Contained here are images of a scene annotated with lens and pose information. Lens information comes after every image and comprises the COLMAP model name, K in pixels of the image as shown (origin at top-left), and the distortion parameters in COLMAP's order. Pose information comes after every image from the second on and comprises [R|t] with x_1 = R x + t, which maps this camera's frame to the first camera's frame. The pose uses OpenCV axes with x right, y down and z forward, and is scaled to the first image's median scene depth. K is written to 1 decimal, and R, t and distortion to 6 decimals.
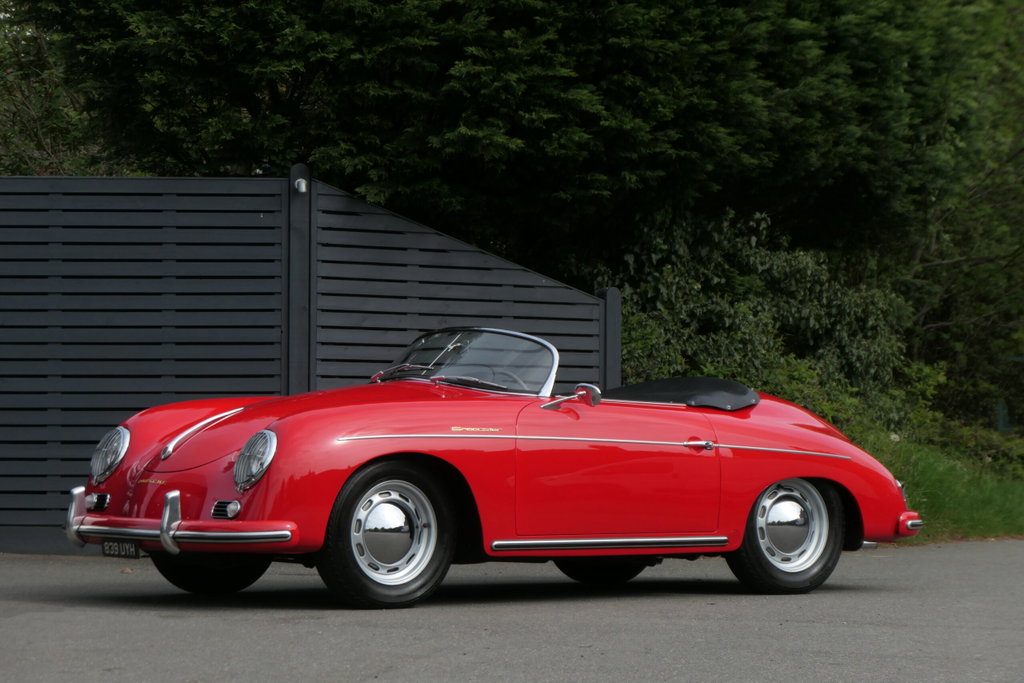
lens RADIAL K [[3374.6, 0, 441.9], [0, 3374.6, 339.8], [0, 0, 1]] dist [0.352181, 0.000000]
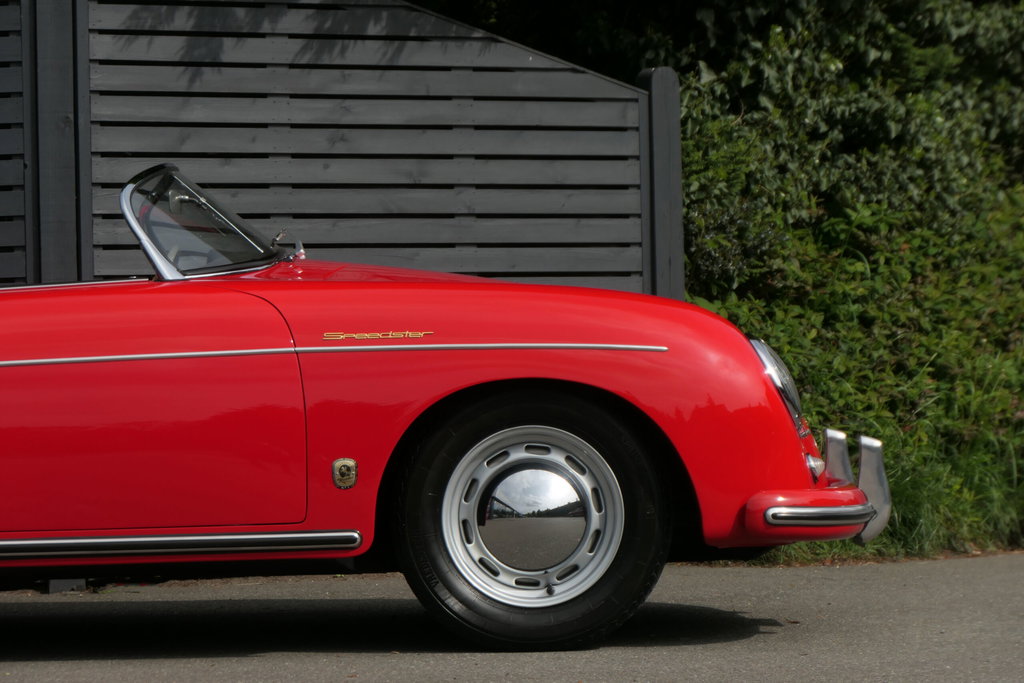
lens RADIAL K [[4746.9, 0, 513.1], [0, 4746.9, 339.7], [0, 0, 1]] dist [-0.262009, 0.000000]
pose [[0.998838, -0.028824, -0.038622, 0.057957], [0.029876, 0.999191, 0.026931, 0.007249], [0.037815, -0.028054, 0.998891, 0.254003]]
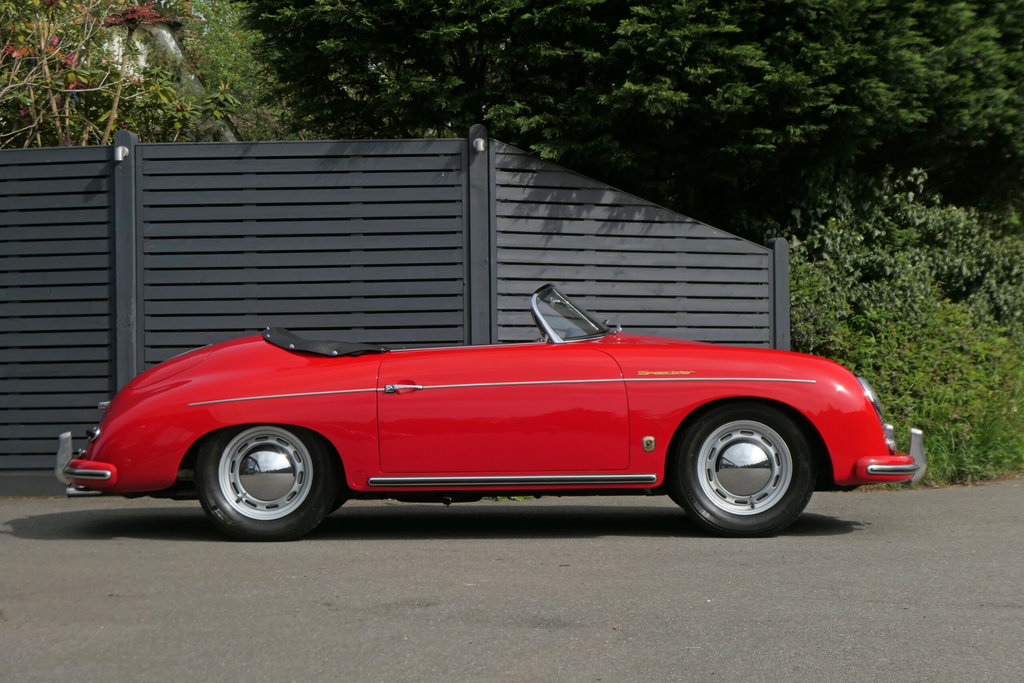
lens RADIAL K [[2232.0, 0, 509.1], [0, 2232.0, 340.8], [0, 0, 1]] dist [0.071404, 0.000000]
pose [[0.996781, -0.018026, -0.078117, 0.020845], [0.019081, 0.999736, 0.012780, 0.006678], [0.077866, -0.014229, 0.996862, 0.306476]]
